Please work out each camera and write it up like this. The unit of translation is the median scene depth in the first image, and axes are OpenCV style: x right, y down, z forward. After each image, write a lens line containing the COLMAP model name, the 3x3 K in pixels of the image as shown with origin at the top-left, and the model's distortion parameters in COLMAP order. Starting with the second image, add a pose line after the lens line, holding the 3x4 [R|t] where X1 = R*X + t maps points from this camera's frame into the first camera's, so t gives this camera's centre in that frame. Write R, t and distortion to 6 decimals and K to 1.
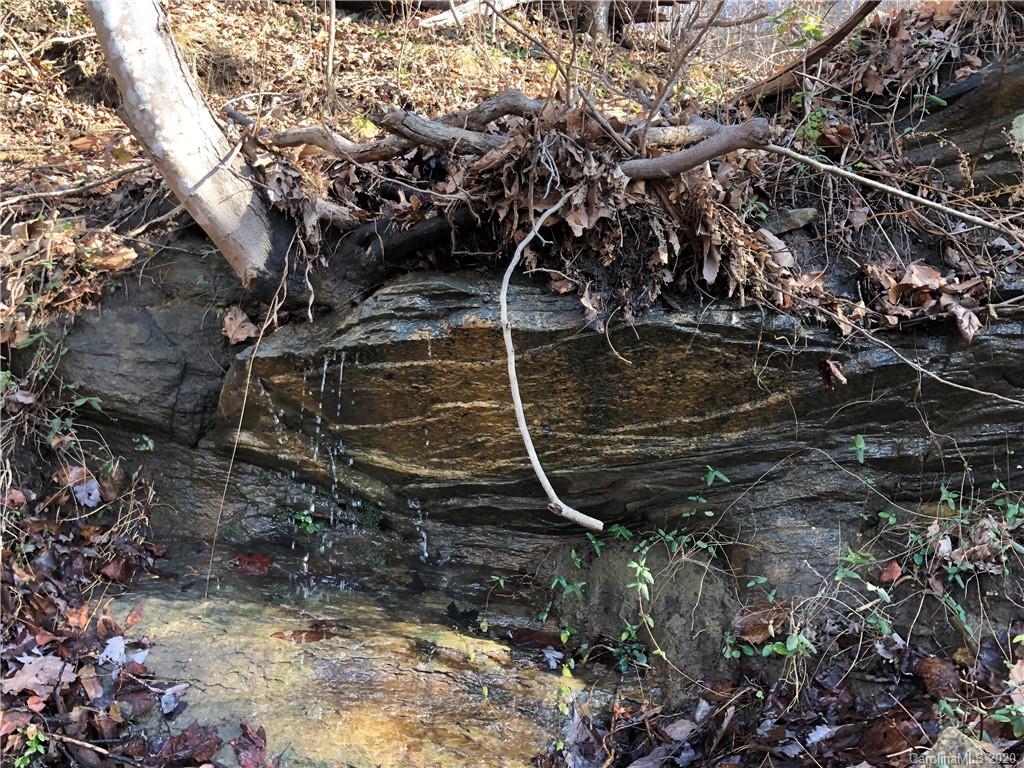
lens RADIAL K [[843.0, 0, 499.7], [0, 843.0, 381.7], [0, 0, 1]] dist [0.042200, -0.047817]
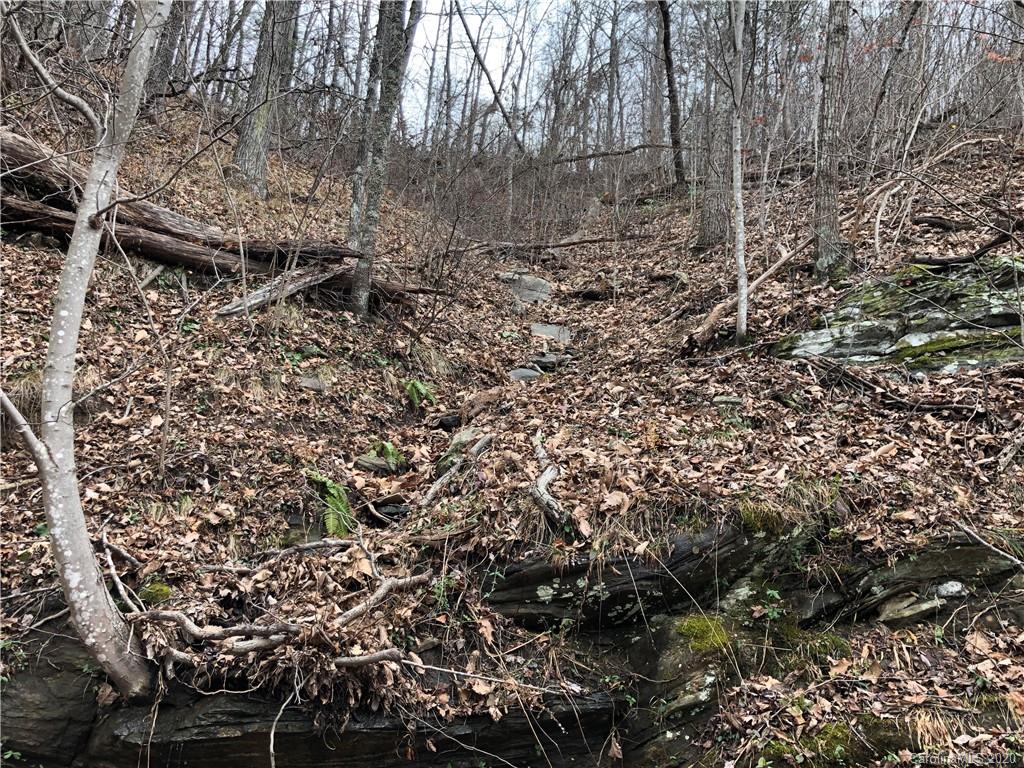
lens RADIAL K [[843.0, 0, 516.9], [0, 843.0, 375.2], [0, 0, 1]] dist [0.042200, -0.047817]
pose [[0.954094, 0.073407, 0.290371, -0.081917], [-0.053073, 0.995594, -0.077304, -0.732793], [-0.294766, 0.058345, 0.953786, -1.072752]]
